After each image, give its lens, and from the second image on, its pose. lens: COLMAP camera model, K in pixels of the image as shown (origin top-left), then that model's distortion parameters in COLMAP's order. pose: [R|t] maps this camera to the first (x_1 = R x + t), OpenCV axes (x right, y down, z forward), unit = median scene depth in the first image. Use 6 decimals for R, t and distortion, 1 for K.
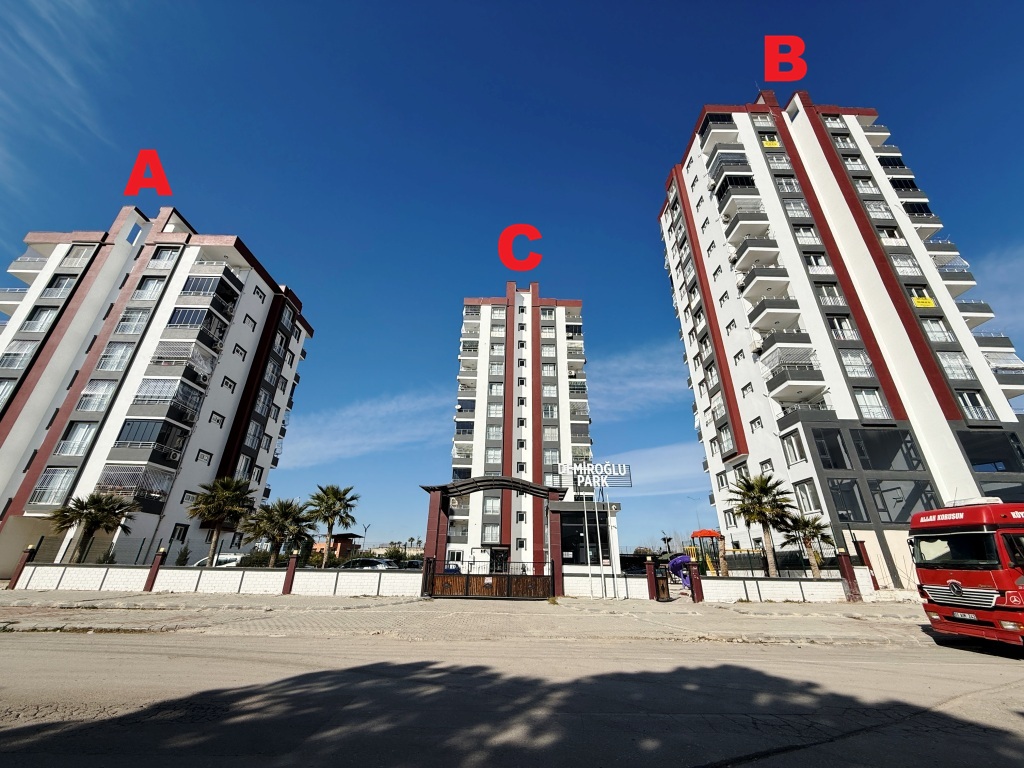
lens RADIAL K [[408.5, 0, 510.5], [0, 408.5, 382.2], [0, 0, 1]] dist [0.000254, 0.000148]
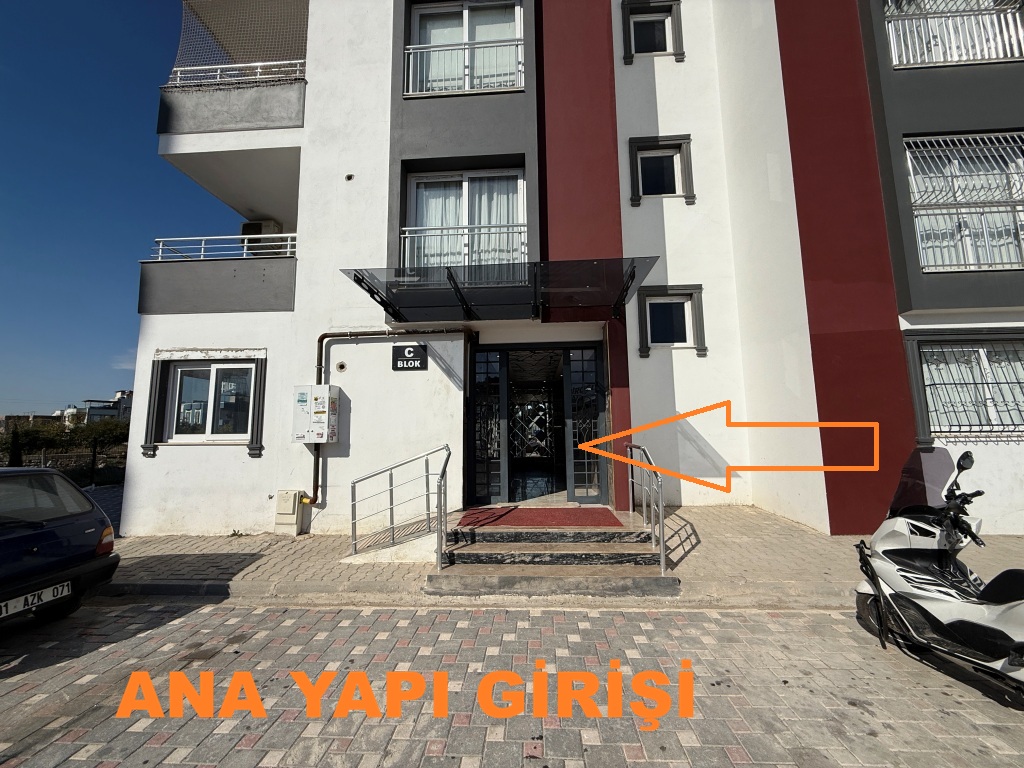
lens RADIAL K [[408.5, 0, 510.5], [0, 408.5, 382.2], [0, 0, 1]] dist [0.000254, 0.000148]
pose [[0.997239, -0.031003, 0.067474, -0.043907], [0.010412, 0.958077, 0.286320, 0.380256], [-0.073522, -0.284827, 0.955755, 0.860827]]
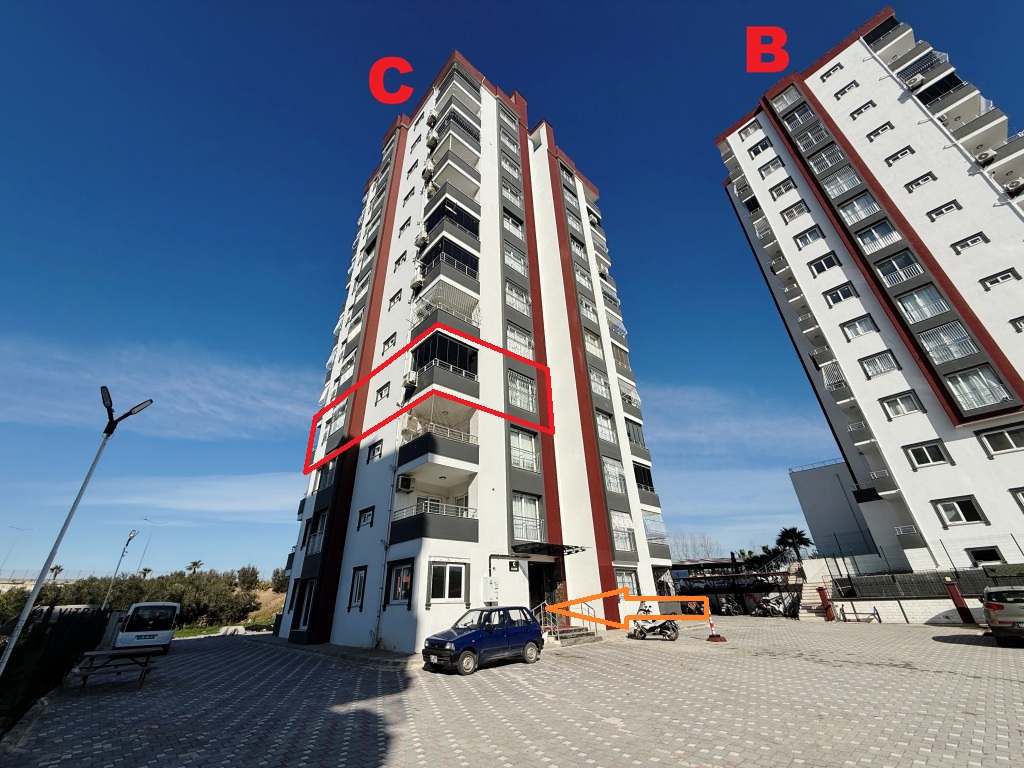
lens RADIAL K [[408.5, 0, 510.5], [0, 408.5, 382.2], [0, 0, 1]] dist [0.000254, 0.000148]
pose [[0.648642, 0.323180, 0.689071, -0.358020], [-0.263783, 0.944713, -0.194772, 0.329665], [-0.713920, -0.055428, 0.698030, 0.755617]]
